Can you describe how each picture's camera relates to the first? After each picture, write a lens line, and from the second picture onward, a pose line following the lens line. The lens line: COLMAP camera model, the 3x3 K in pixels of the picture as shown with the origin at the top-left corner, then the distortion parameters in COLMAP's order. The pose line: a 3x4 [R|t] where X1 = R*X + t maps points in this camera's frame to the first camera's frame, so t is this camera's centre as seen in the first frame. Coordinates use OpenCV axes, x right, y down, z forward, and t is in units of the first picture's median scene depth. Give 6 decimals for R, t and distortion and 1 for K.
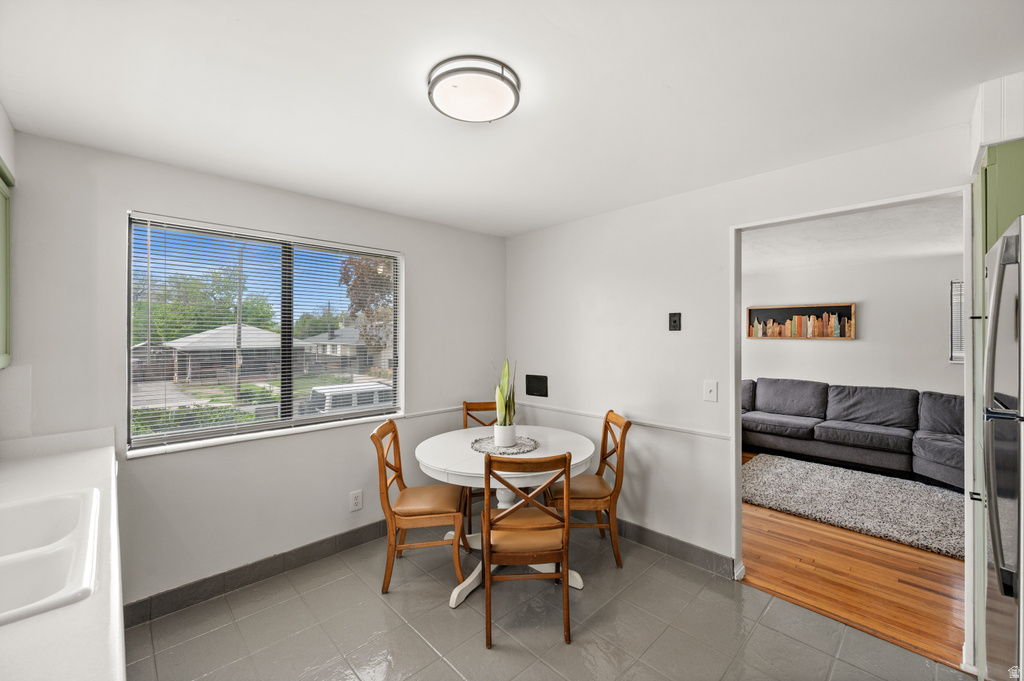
lens RADIAL K [[412.3, 0, 521.3], [0, 412.3, 336.6], [0, 0, 1]] dist [0.002743, -0.000044]
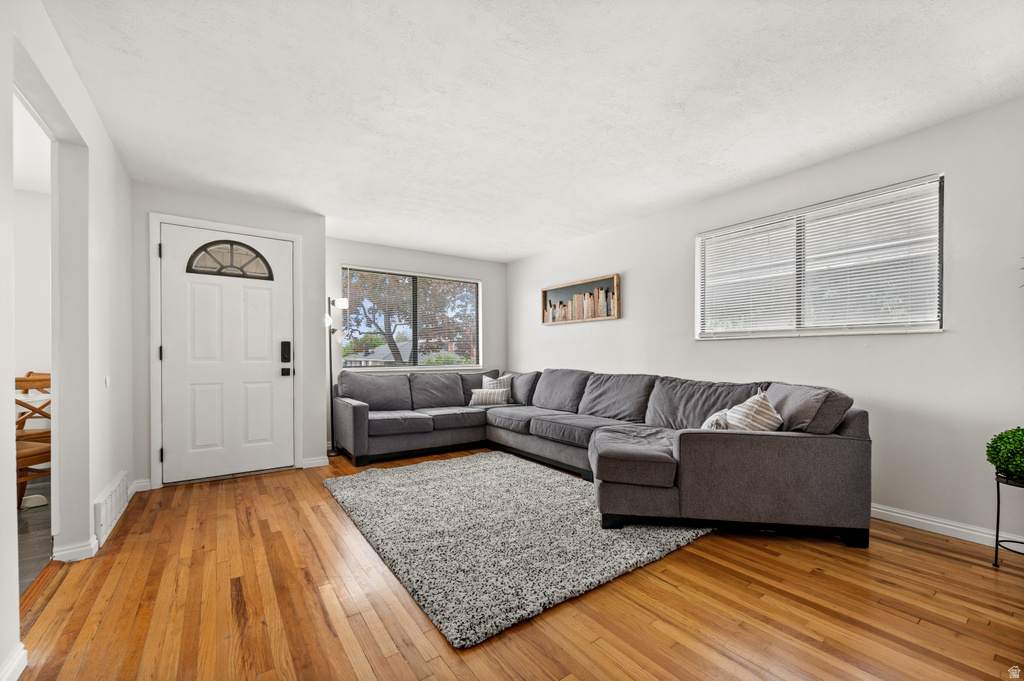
lens RADIAL K [[414.6, 0, 517.9], [0, 414.6, 358.3], [0, 0, 1]] dist [0.000497, 0.000009]
pose [[0.988061, -0.002696, -0.154037, 0.753334], [0.003535, 0.999980, 0.005174, 0.083958], [0.154020, -0.005657, 0.988052, 0.150484]]
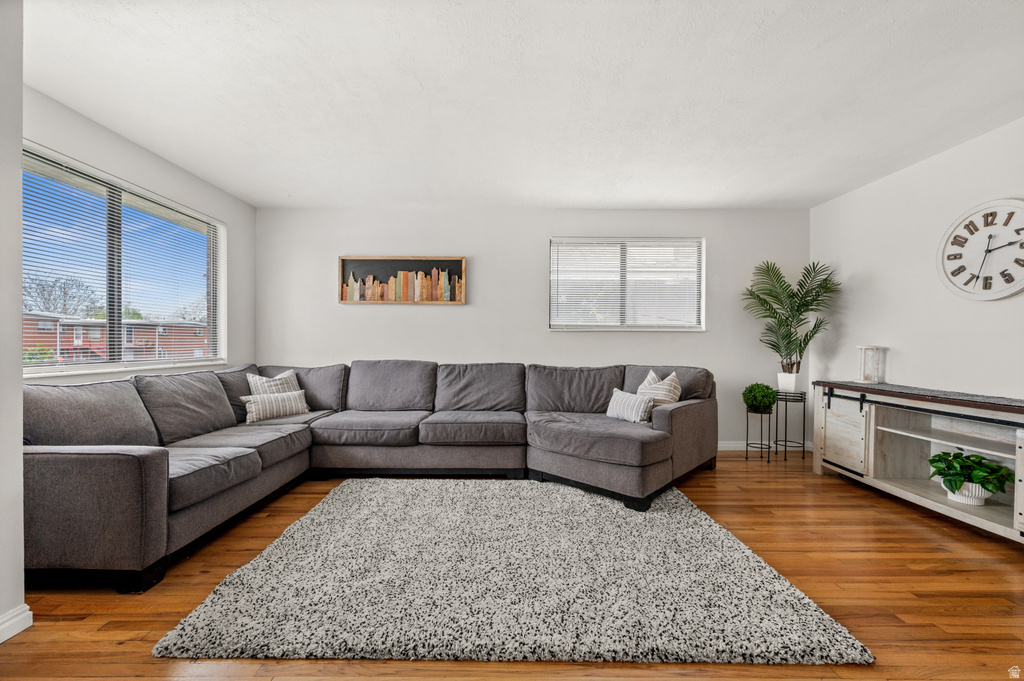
lens RADIAL K [[411.8, 0, 503.7], [0, 411.8, 343.2], [0, 0, 1]] dist [0.000778, 0.000230]
pose [[0.702670, 0.002593, 0.711512, 0.311647], [-0.003083, 0.999995, -0.000600, 0.082376], [-0.711510, -0.001773, 0.702674, 0.409869]]
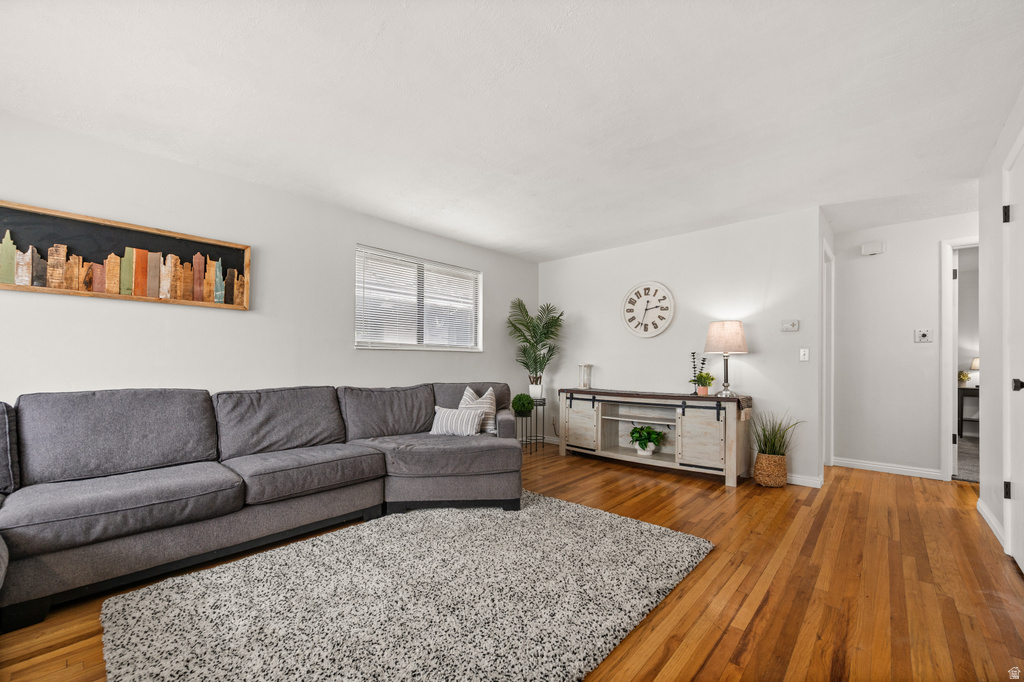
lens RADIAL K [[411.8, 0, 511.4], [0, 411.8, 360.2], [0, 0, 1]] dist [-0.000948, -0.000298]
pose [[-0.046320, 0.007360, 0.998900, 0.218596], [-0.000965, 0.999972, -0.007412, 0.083015], [-0.998926, -0.001307, -0.046312, 0.672501]]
